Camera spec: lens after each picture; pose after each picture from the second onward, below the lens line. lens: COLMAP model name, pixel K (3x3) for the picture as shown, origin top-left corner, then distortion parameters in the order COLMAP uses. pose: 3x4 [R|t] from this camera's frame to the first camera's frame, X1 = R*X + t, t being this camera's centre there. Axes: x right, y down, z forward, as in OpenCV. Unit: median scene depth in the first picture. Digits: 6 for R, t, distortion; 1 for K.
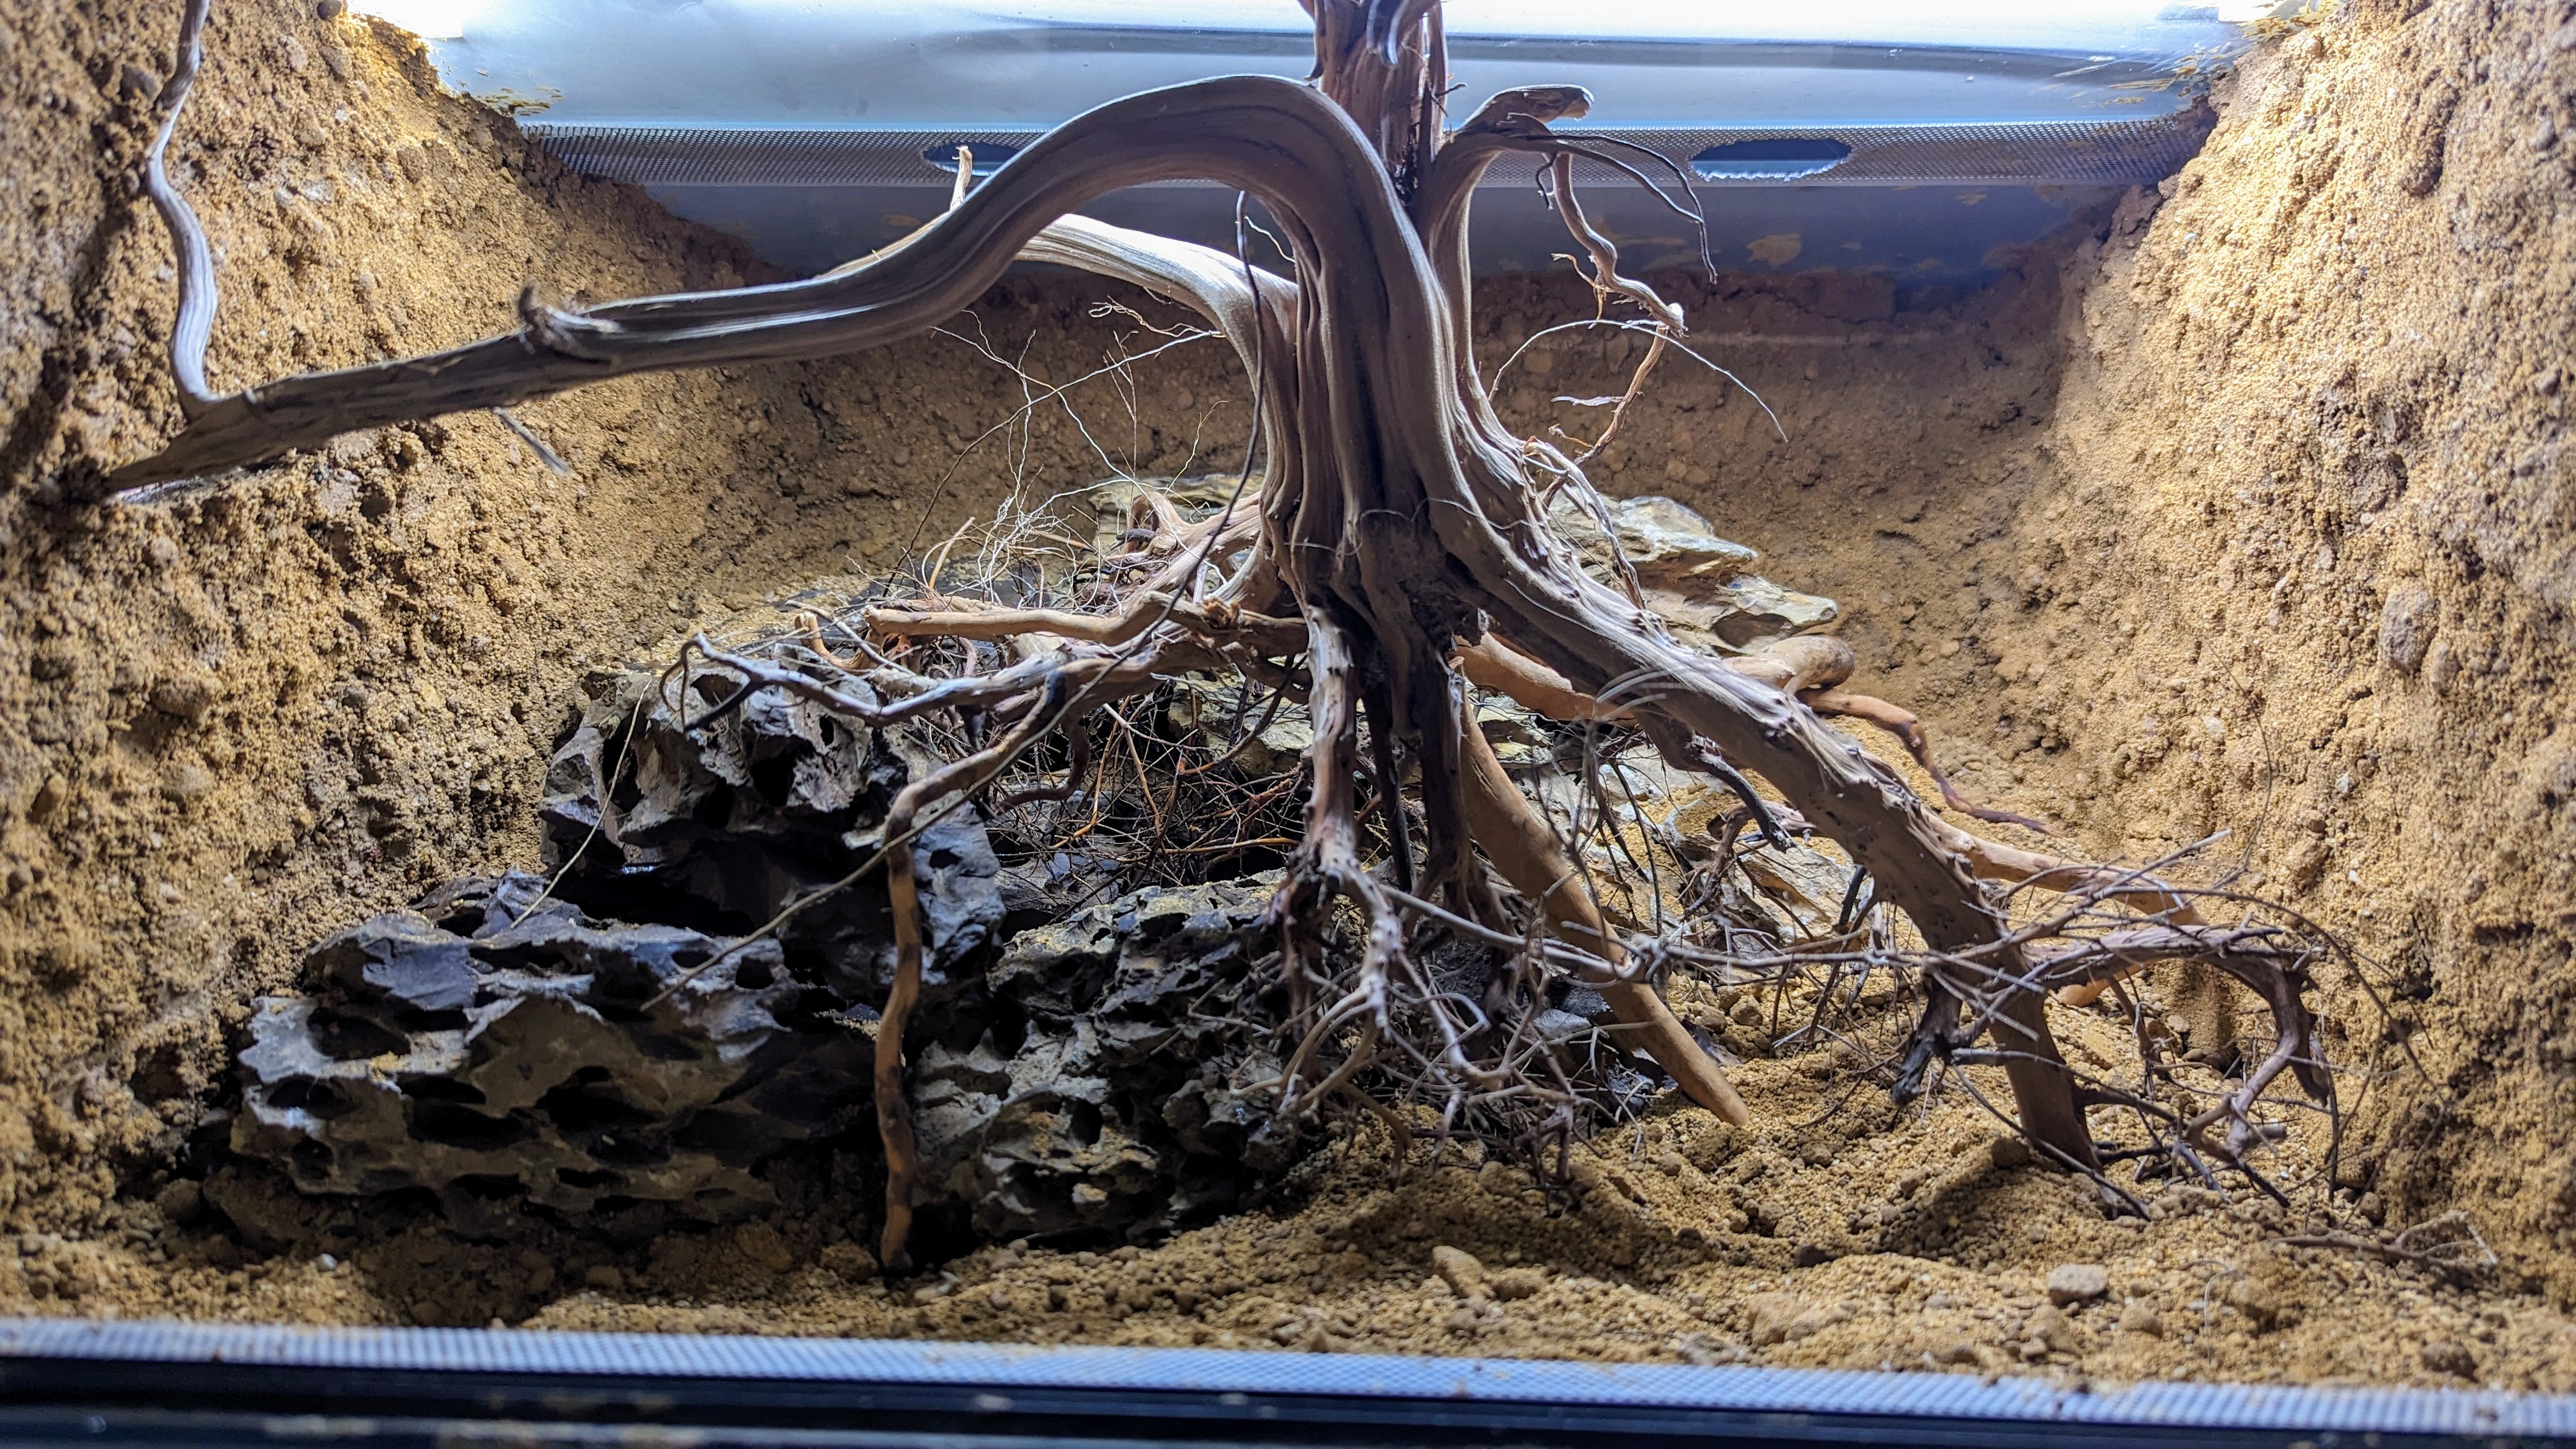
lens RADIAL K [[1880.3, 0, 1301.7], [0, 1880.3, 720.1], [0, 0, 1]] dist [0.052457, -0.059202]
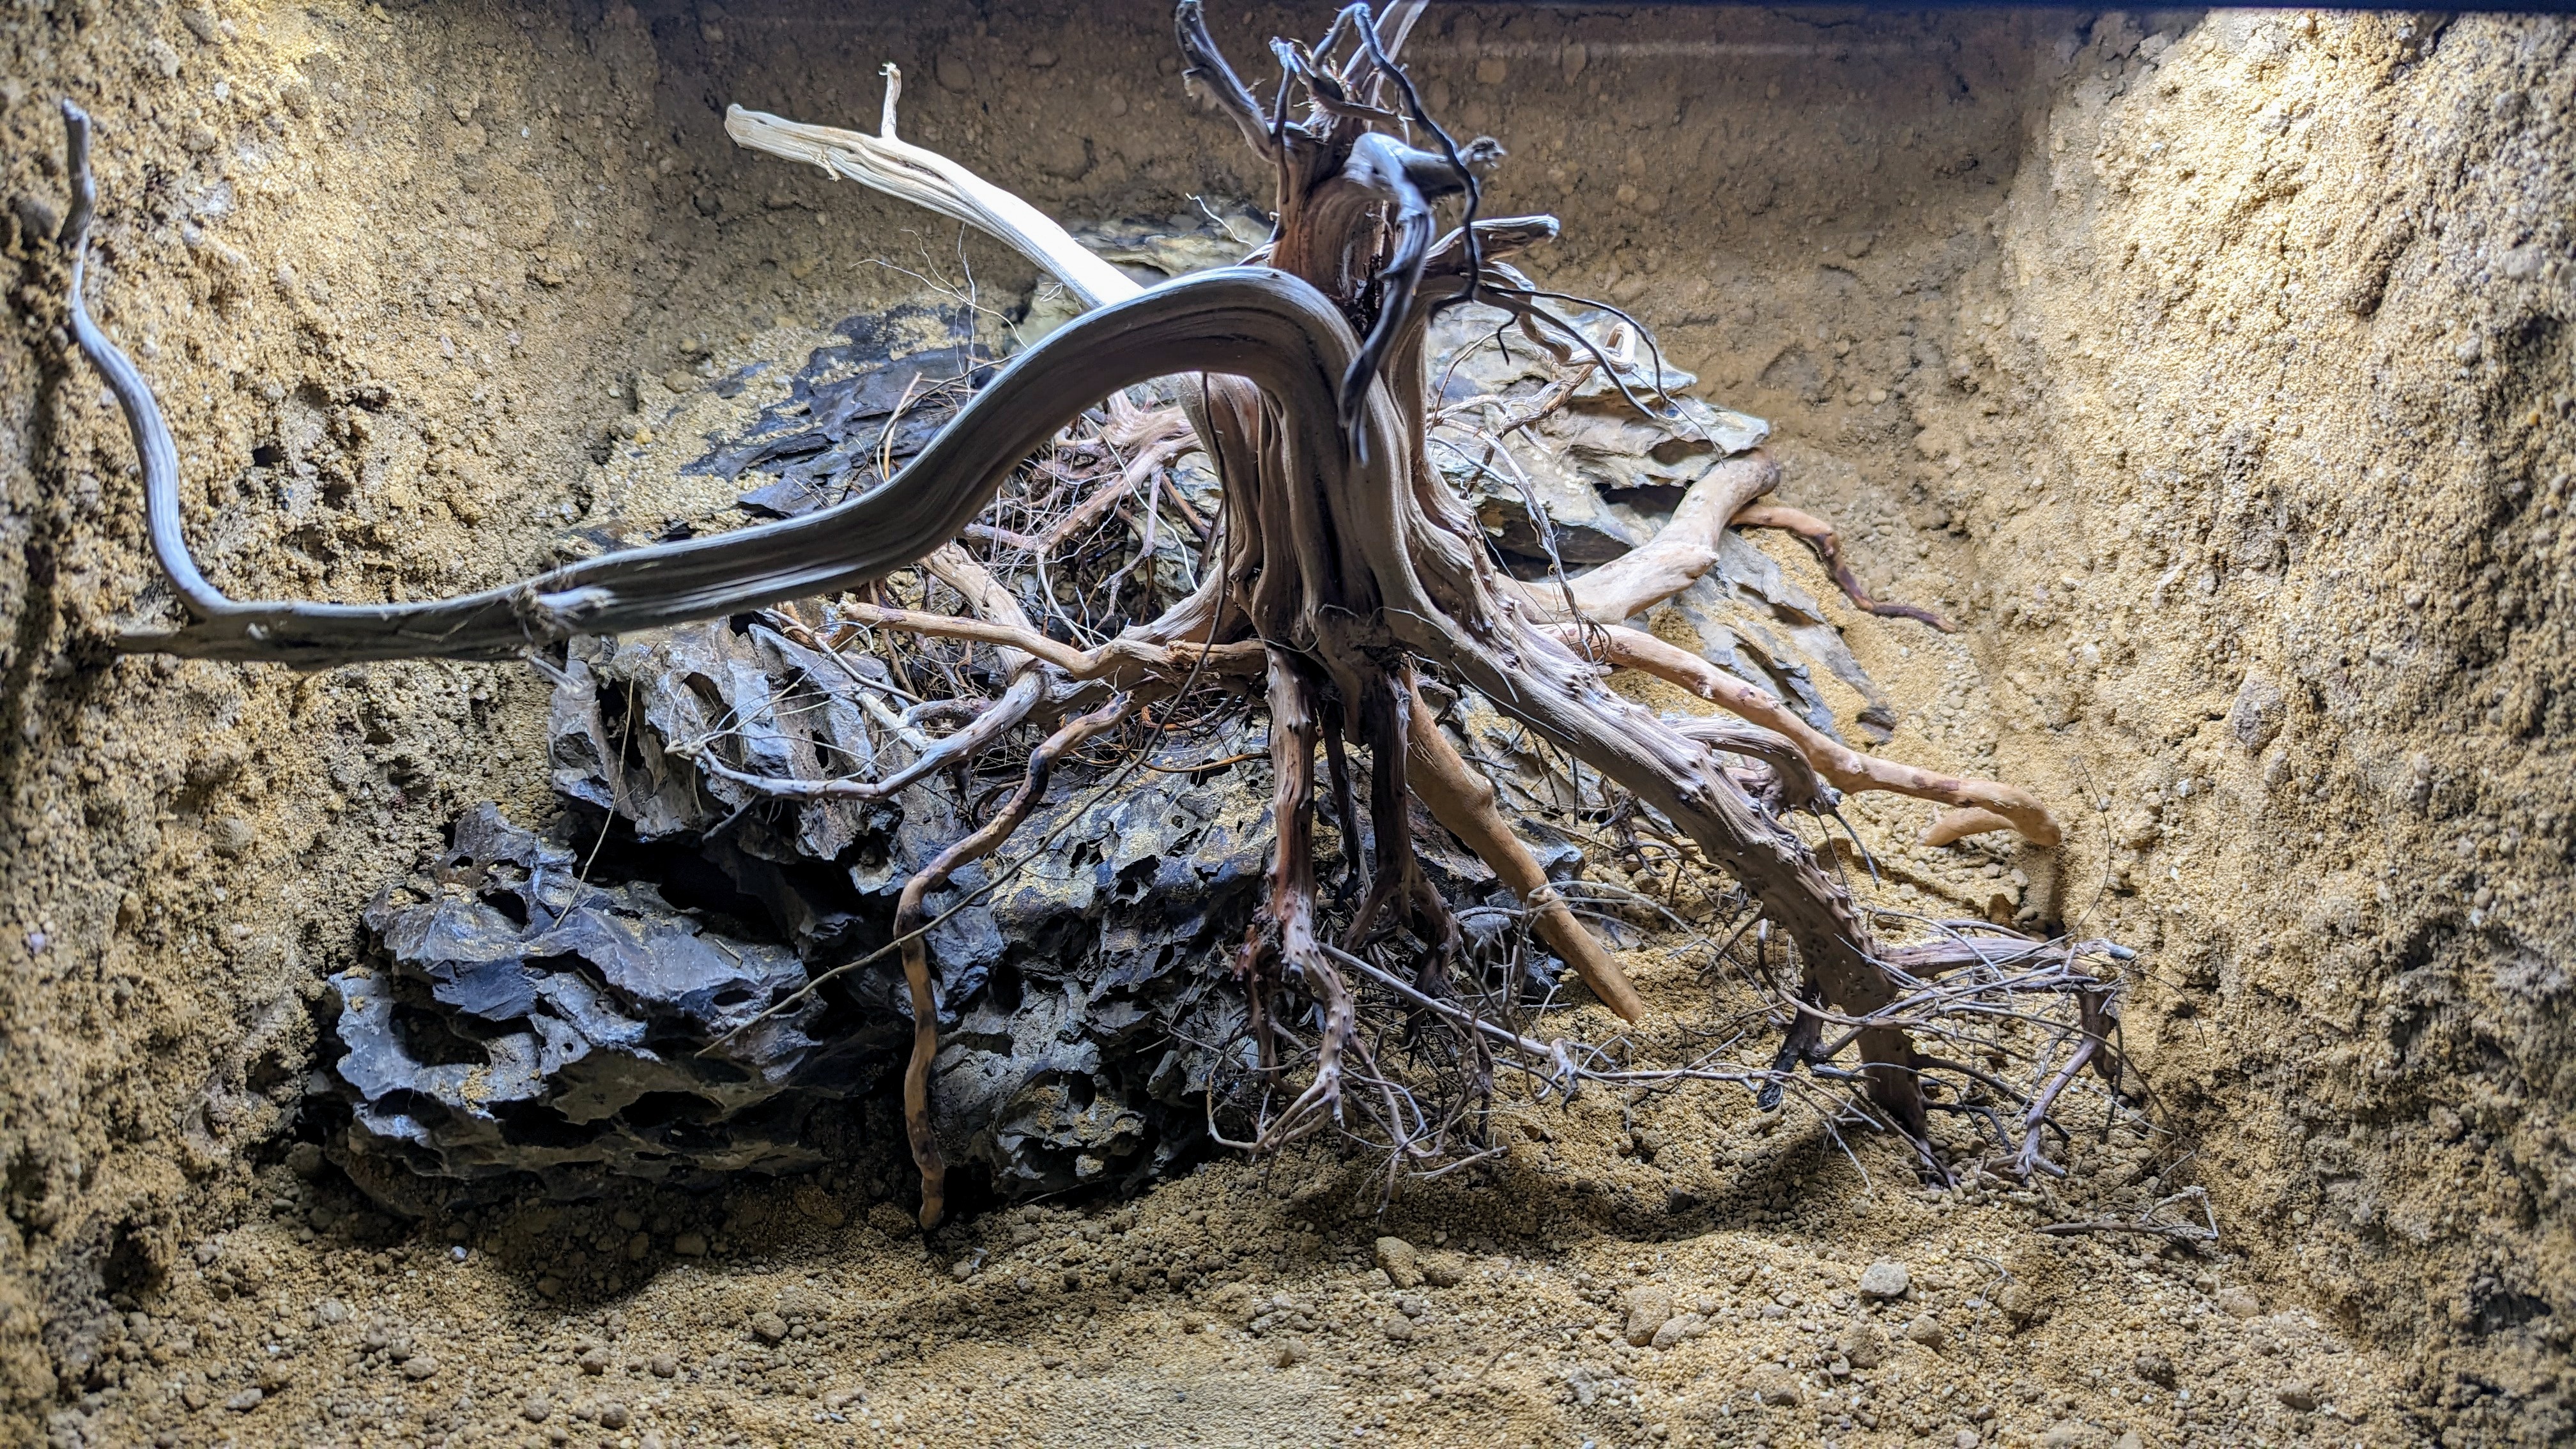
lens RADIAL K [[1880.3, 0, 1308.8], [0, 1880.3, 732.3], [0, 0, 1]] dist [0.052457, -0.059202]
pose [[0.998957, -0.013205, 0.043716, -0.021143], [-0.004872, 0.921001, 0.389529, -0.447963], [-0.045406, -0.389335, 0.919976, -0.001597]]
